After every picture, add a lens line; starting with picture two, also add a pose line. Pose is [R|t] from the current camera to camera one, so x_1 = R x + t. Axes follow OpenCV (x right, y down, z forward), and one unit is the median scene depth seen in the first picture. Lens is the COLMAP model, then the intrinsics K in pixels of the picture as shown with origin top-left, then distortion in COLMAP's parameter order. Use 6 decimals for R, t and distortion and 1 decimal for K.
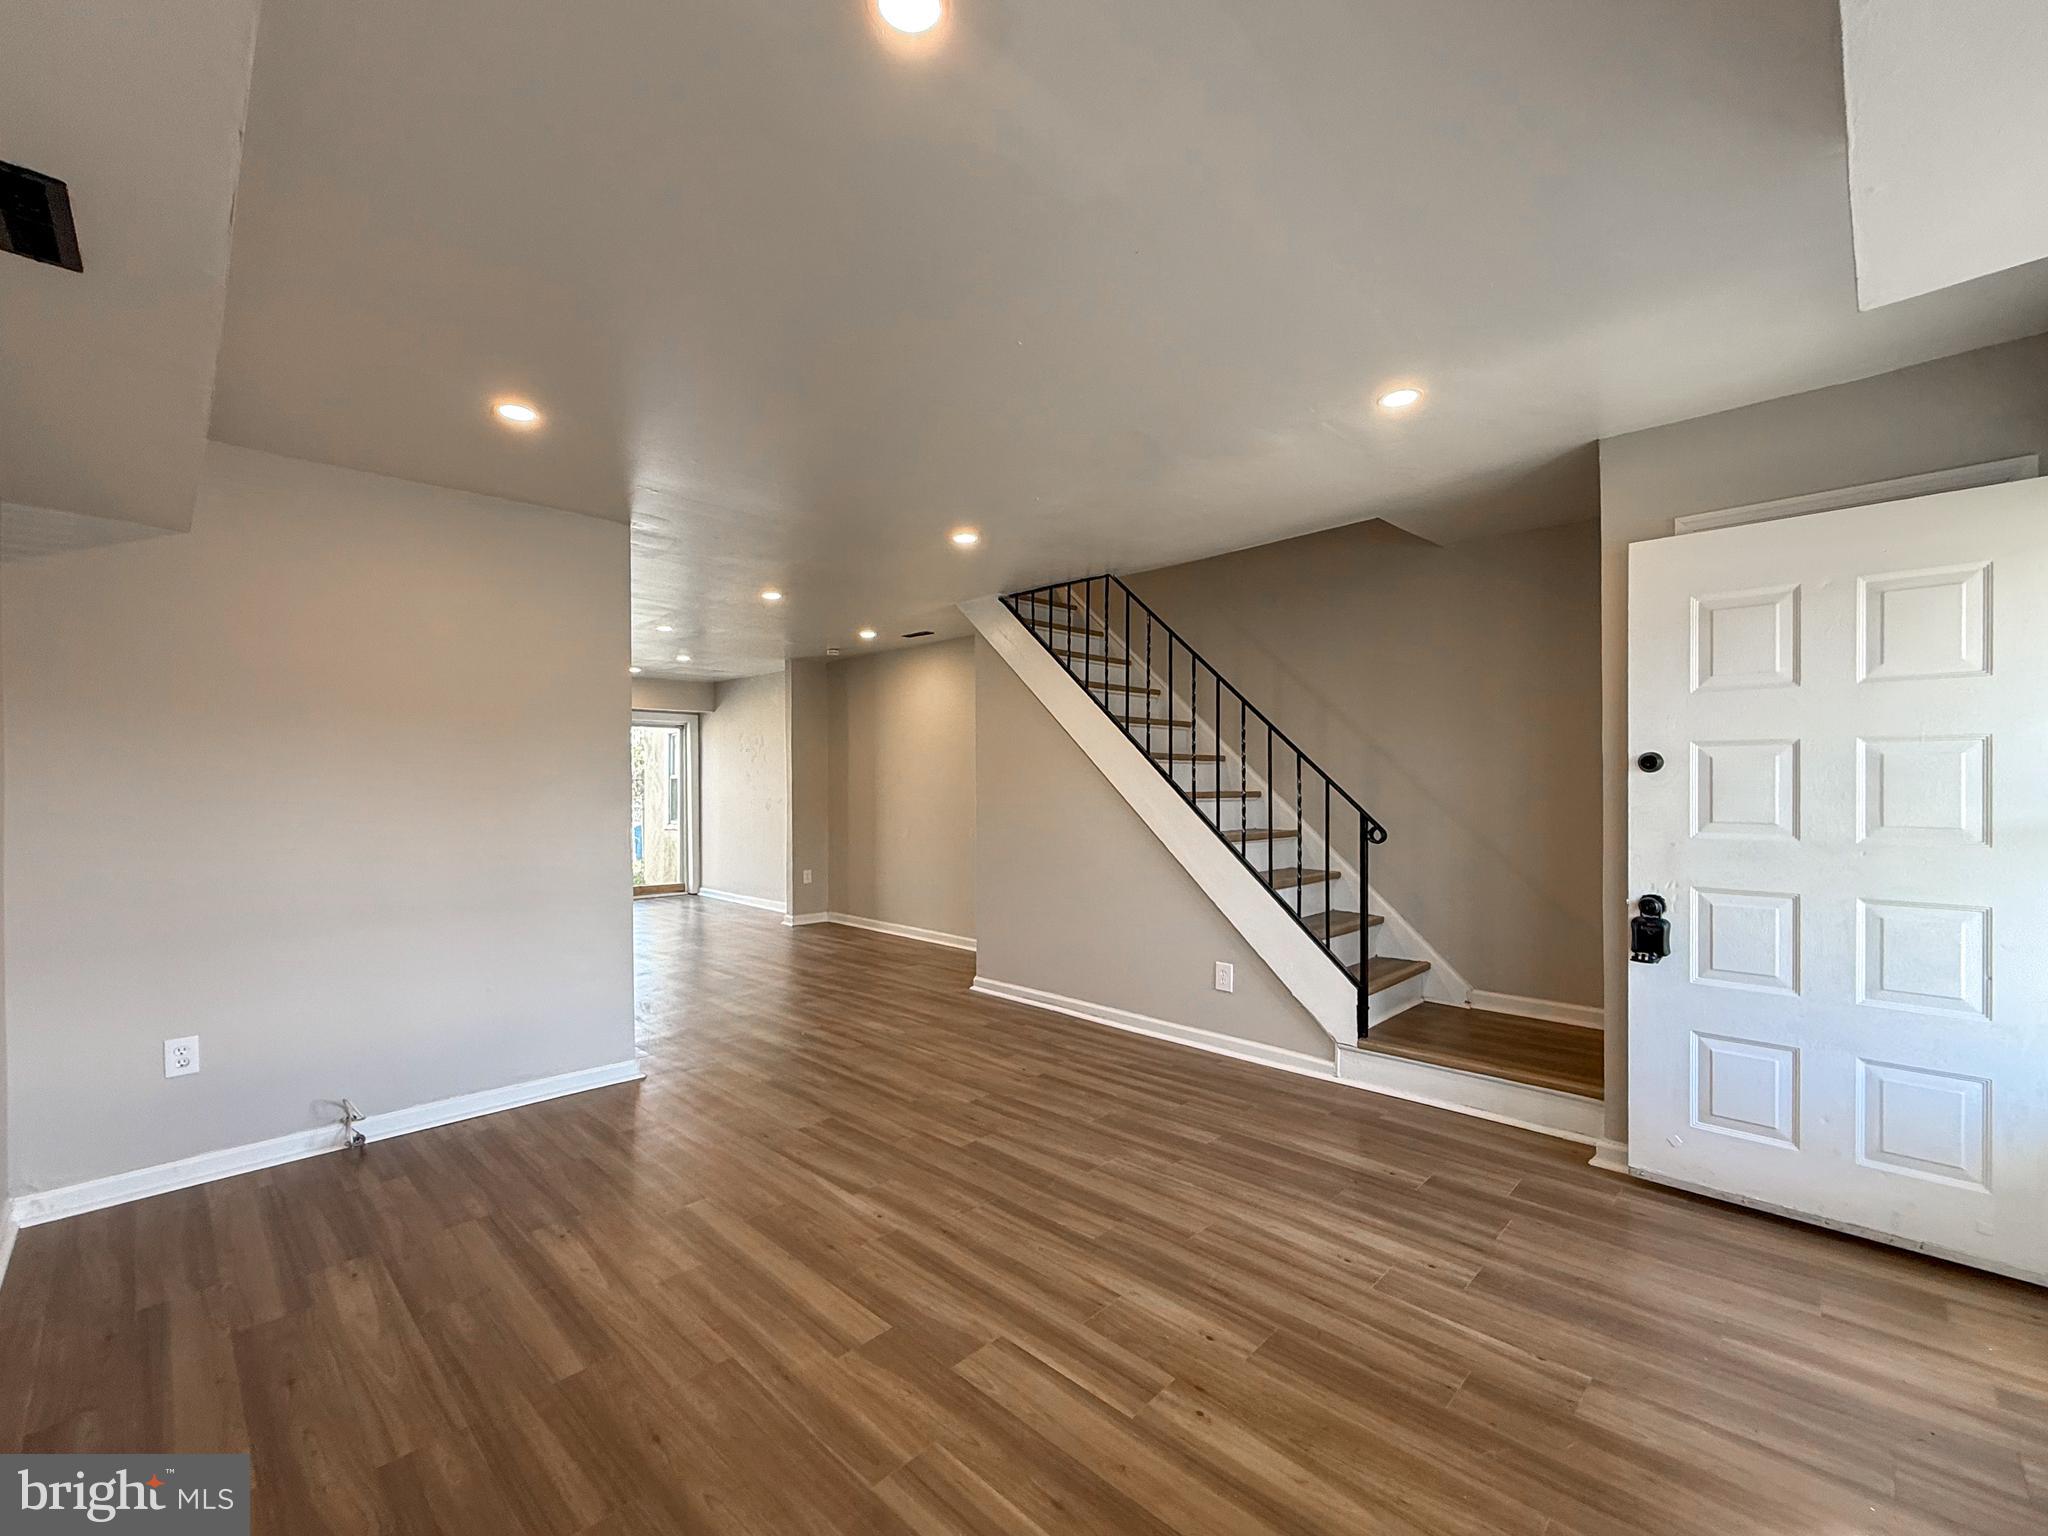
lens RADIAL K [[827.5, 0, 1019.8], [0, 827.5, 783.2], [0, 0, 1]] dist [0.004546, -0.001850]
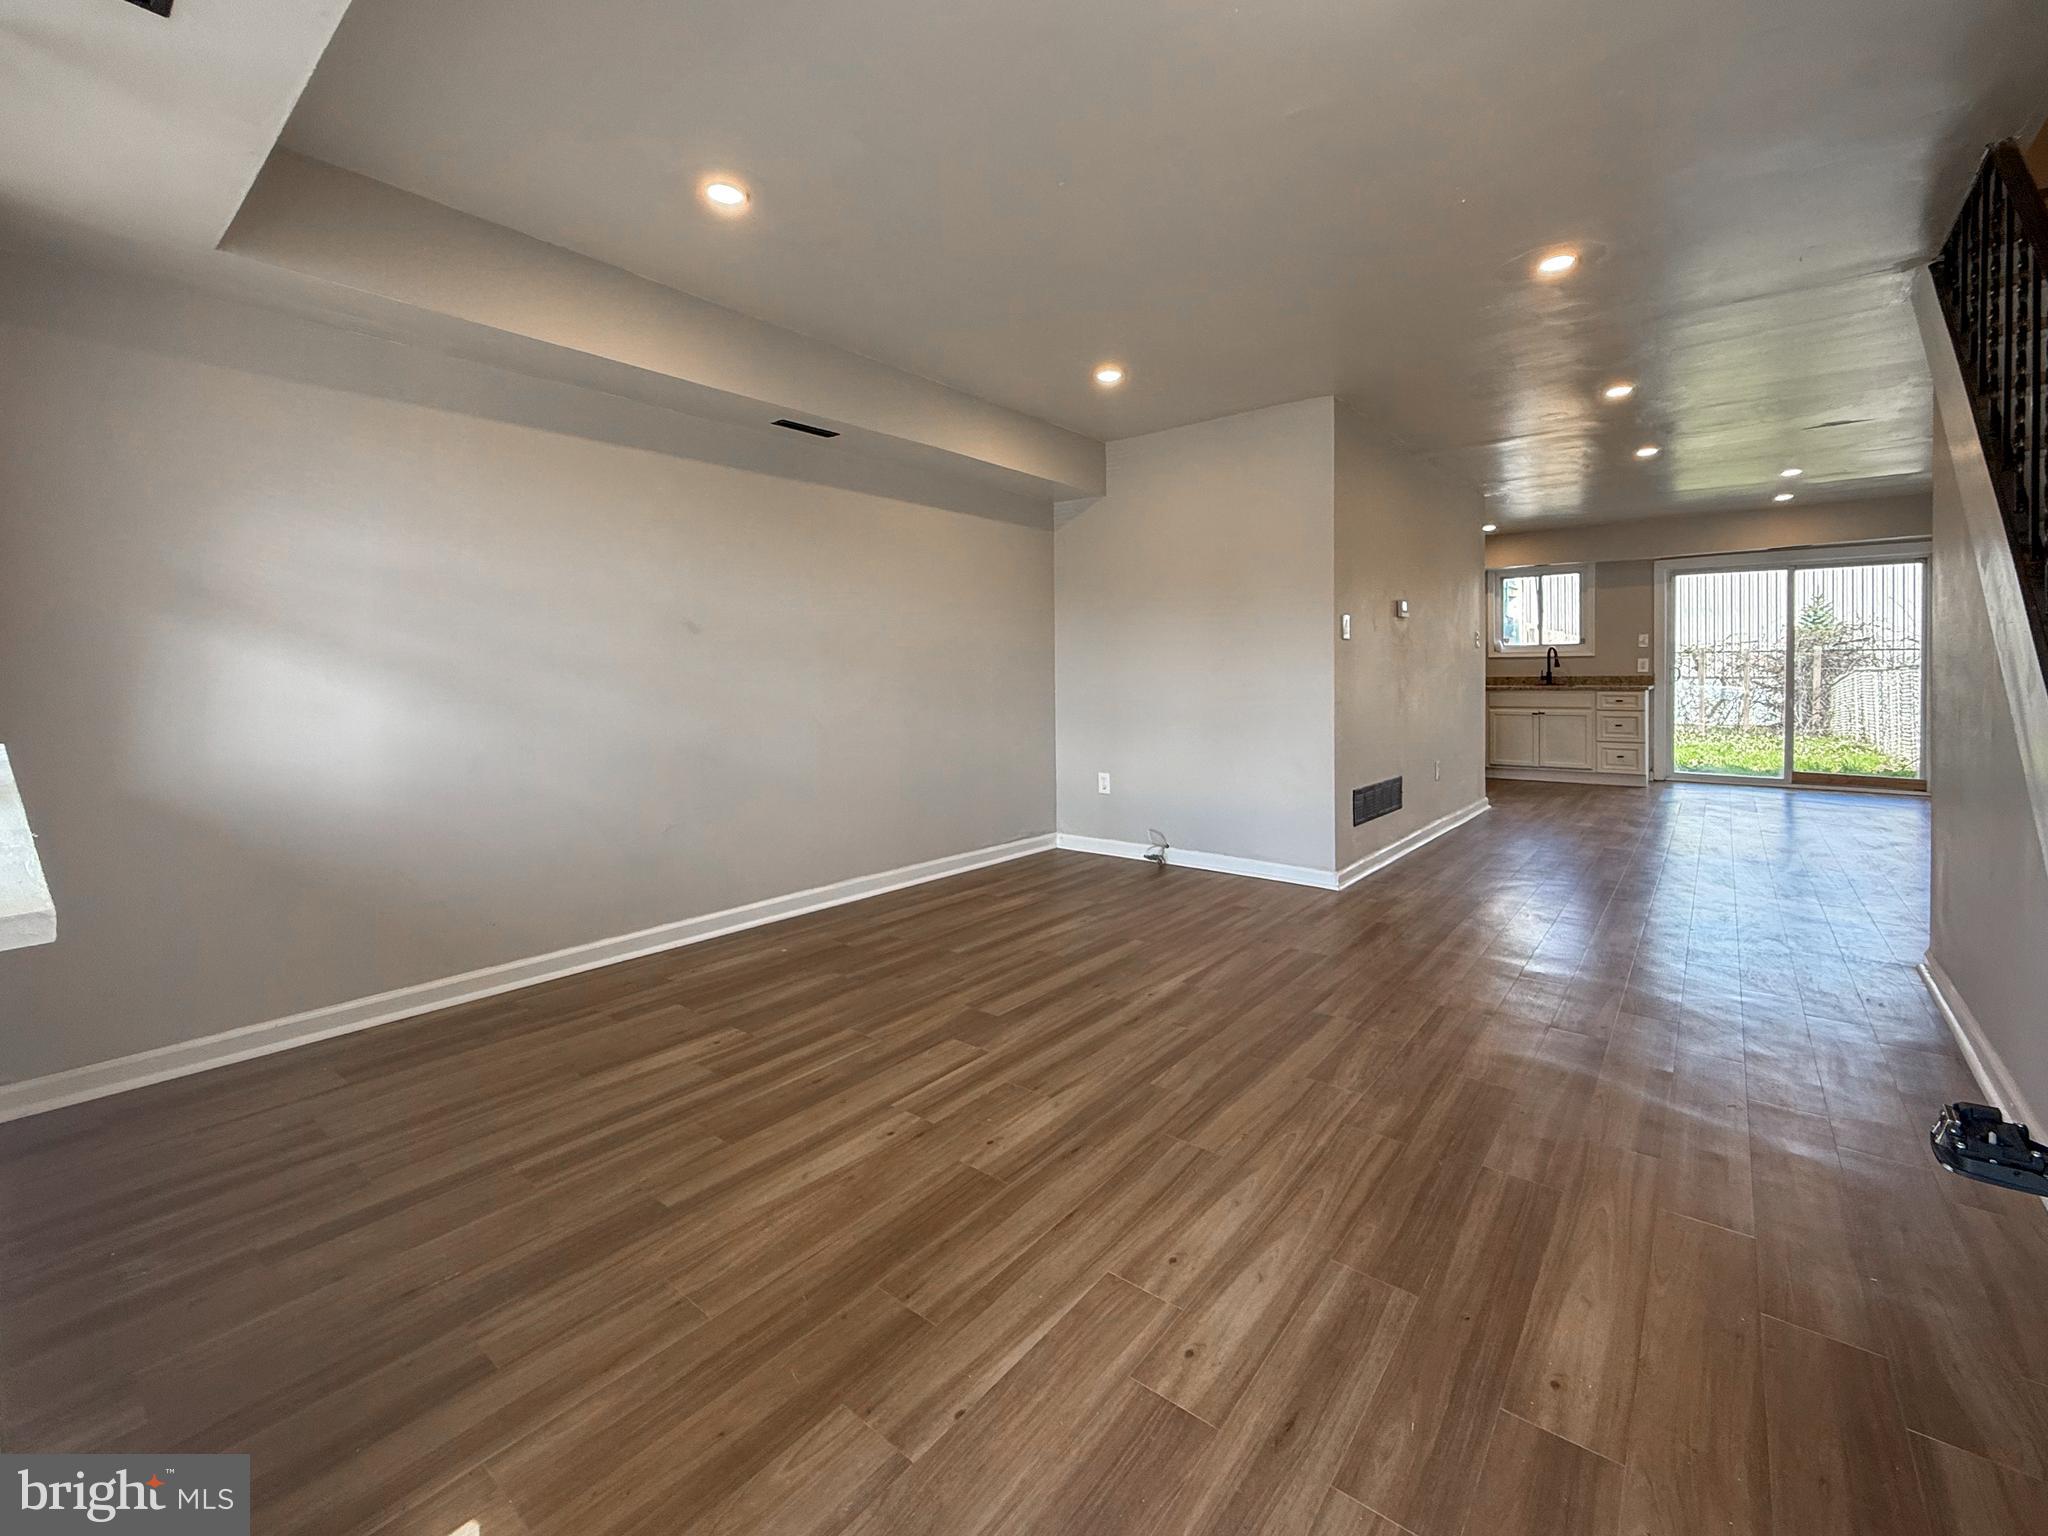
lens RADIAL K [[840.8, 0, 1010.7], [0, 840.8, 708.2], [0, 0, 1]] dist [-0.003930, -0.000209]
pose [[0.104937, 0.045494, -0.993438, 1.040762], [0.008959, 0.998869, 0.046689, 0.106748], [0.994439, -0.013800, 0.104410, 0.821017]]
